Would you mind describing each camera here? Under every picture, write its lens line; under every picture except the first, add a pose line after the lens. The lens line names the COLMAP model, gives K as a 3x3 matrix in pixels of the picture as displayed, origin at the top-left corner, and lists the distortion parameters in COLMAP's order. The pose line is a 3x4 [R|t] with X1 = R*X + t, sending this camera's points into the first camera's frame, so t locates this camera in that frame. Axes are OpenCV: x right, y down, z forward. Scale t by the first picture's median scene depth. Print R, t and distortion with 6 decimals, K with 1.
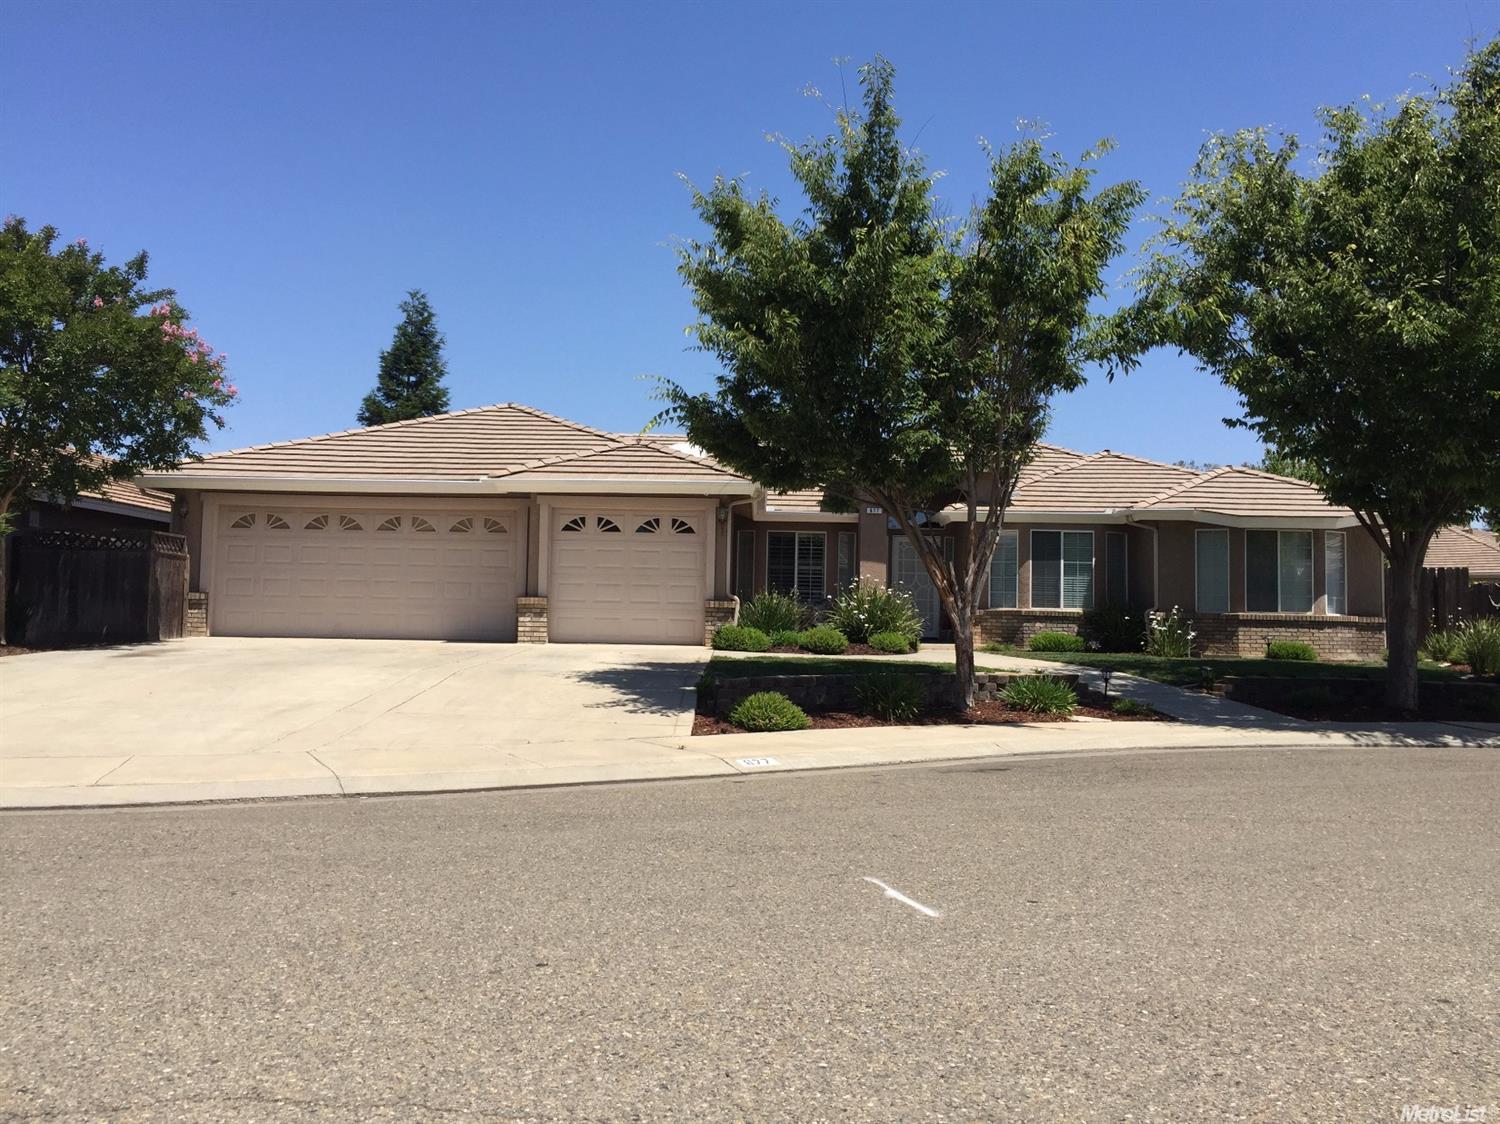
lens RADIAL K [[1283.2, 0, 796.1], [0, 1283.2, 520.3], [0, 0, 1]] dist [0.113477, -0.092559]
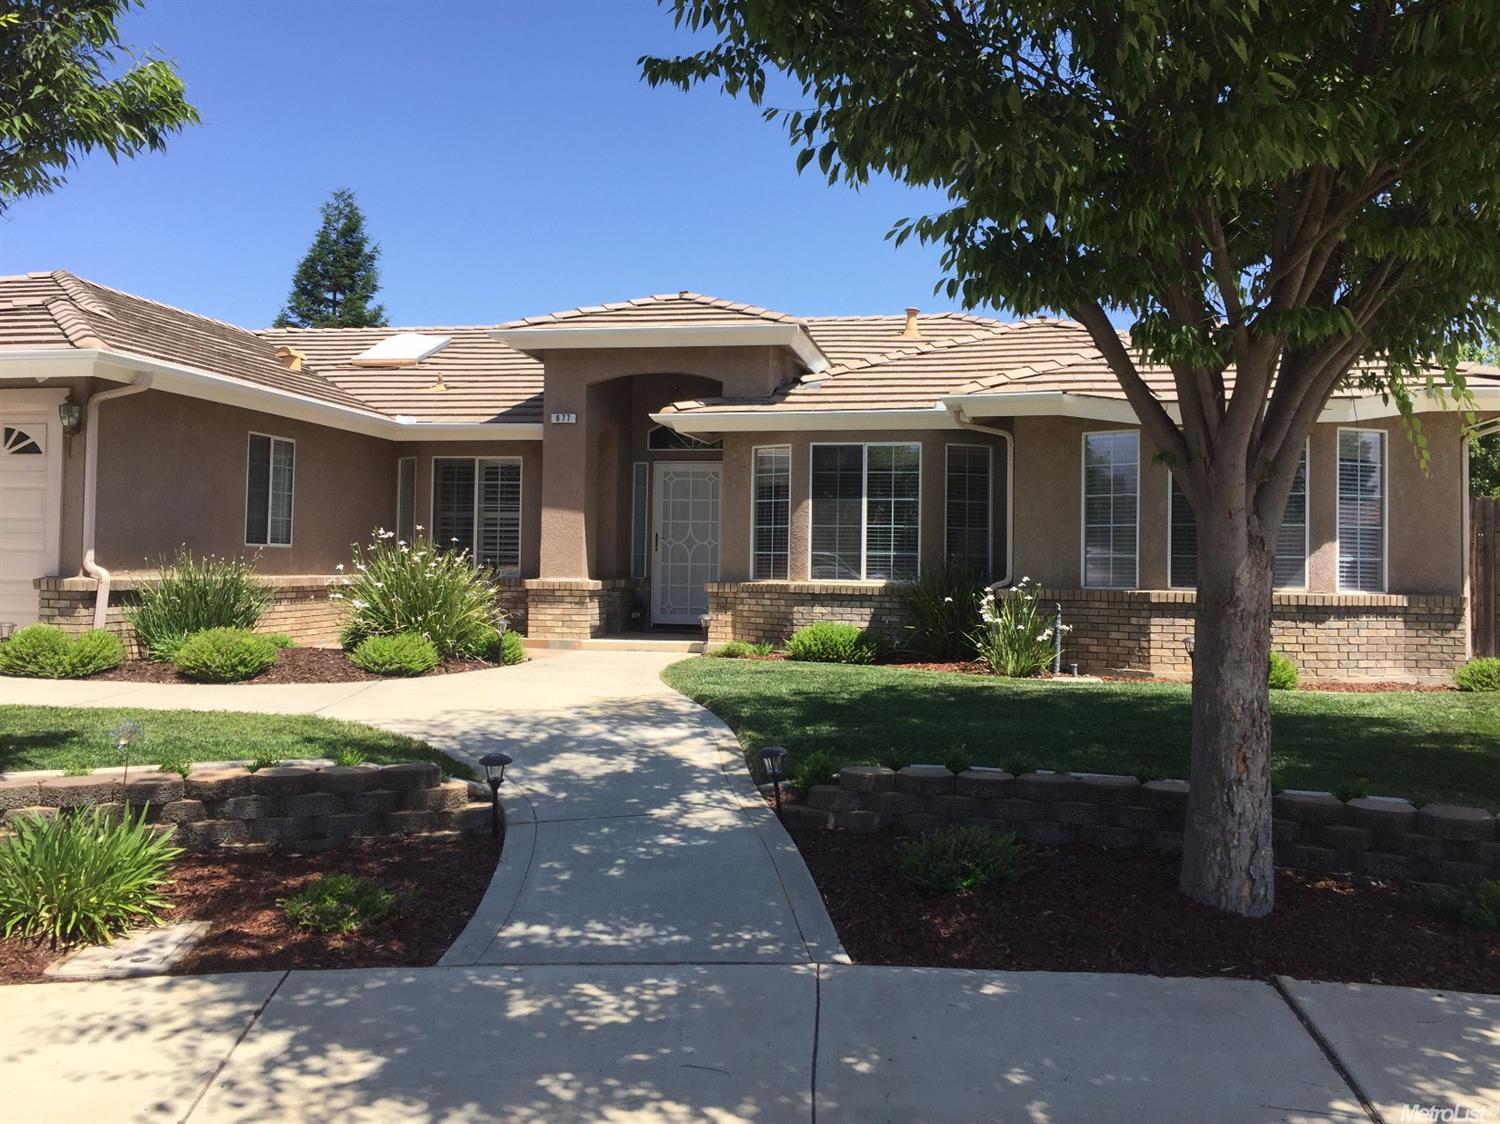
lens RADIAL K [[1301.3, 0, 753.7], [0, 1301.3, 512.2], [0, 0, 1]] dist [0.091403, -0.109078]
pose [[0.978440, -0.012736, -0.206139, 0.277876], [0.019408, 0.999350, 0.030377, 0.019889], [0.205619, -0.033722, 0.978051, 0.431763]]
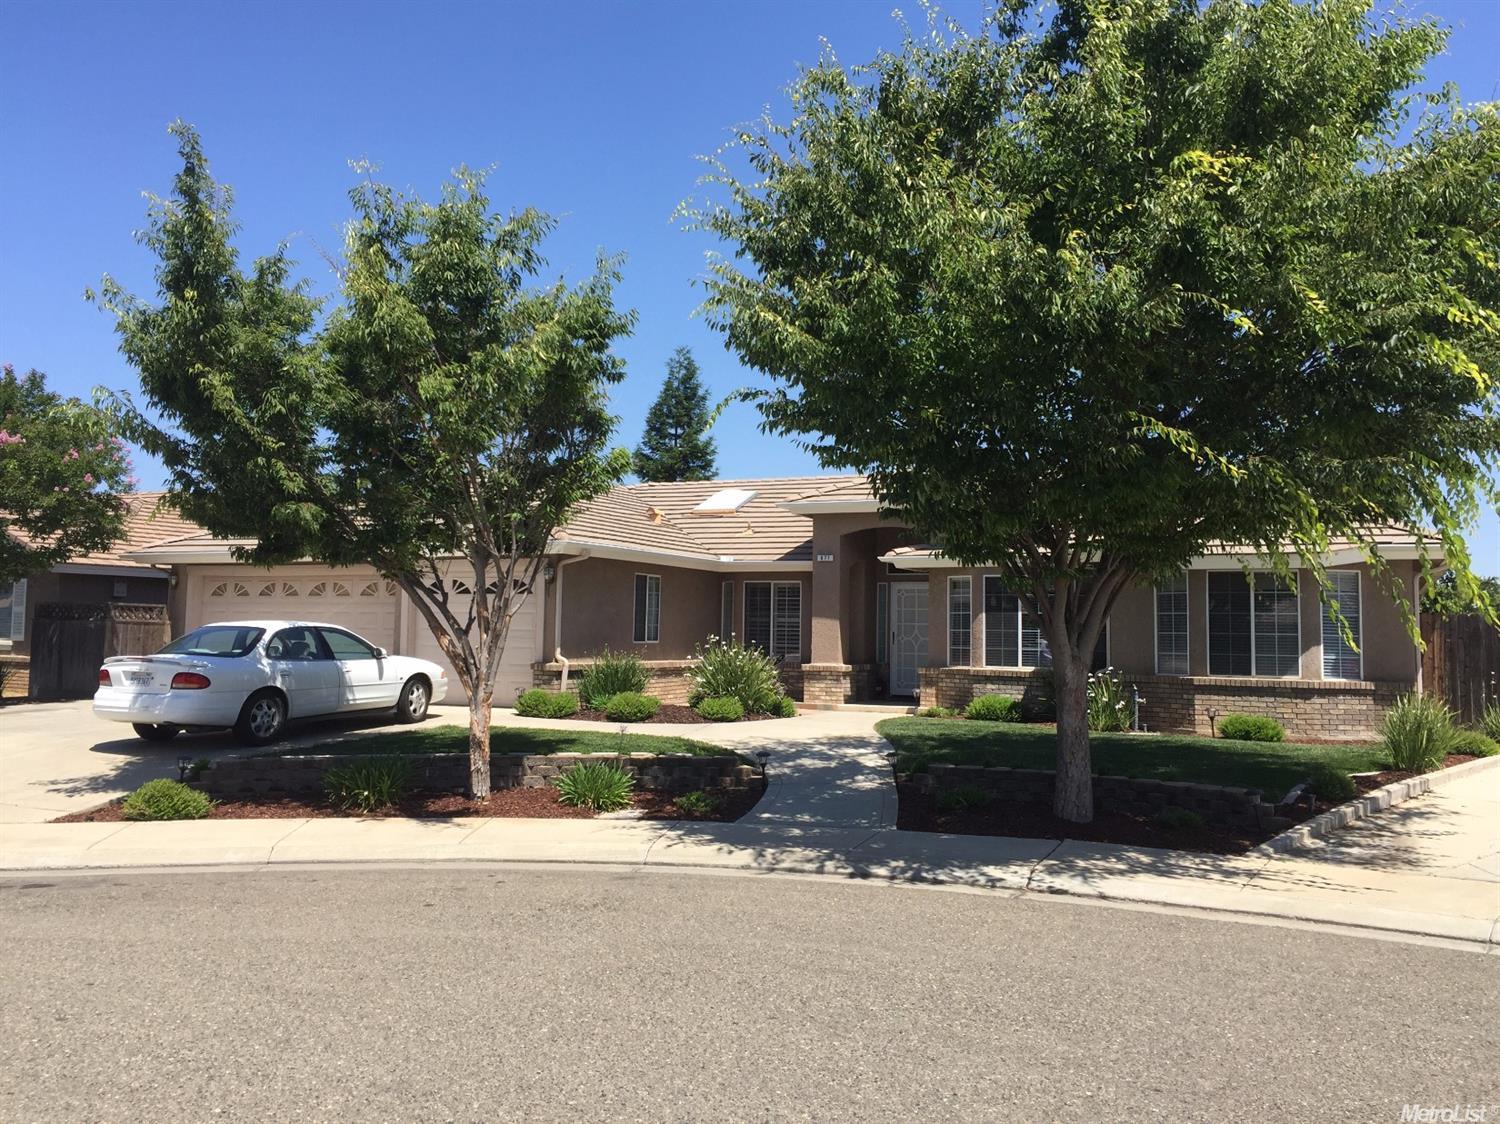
lens RADIAL K [[1301.3, 0, 753.7], [0, 1301.3, 512.2], [0, 0, 1]] dist [0.091403, -0.109078]
pose [[0.899045, -0.044819, -0.435557, 0.428801], [0.033667, 0.998878, -0.033291, -0.011195], [0.436561, 0.015266, 0.899545, 0.147231]]
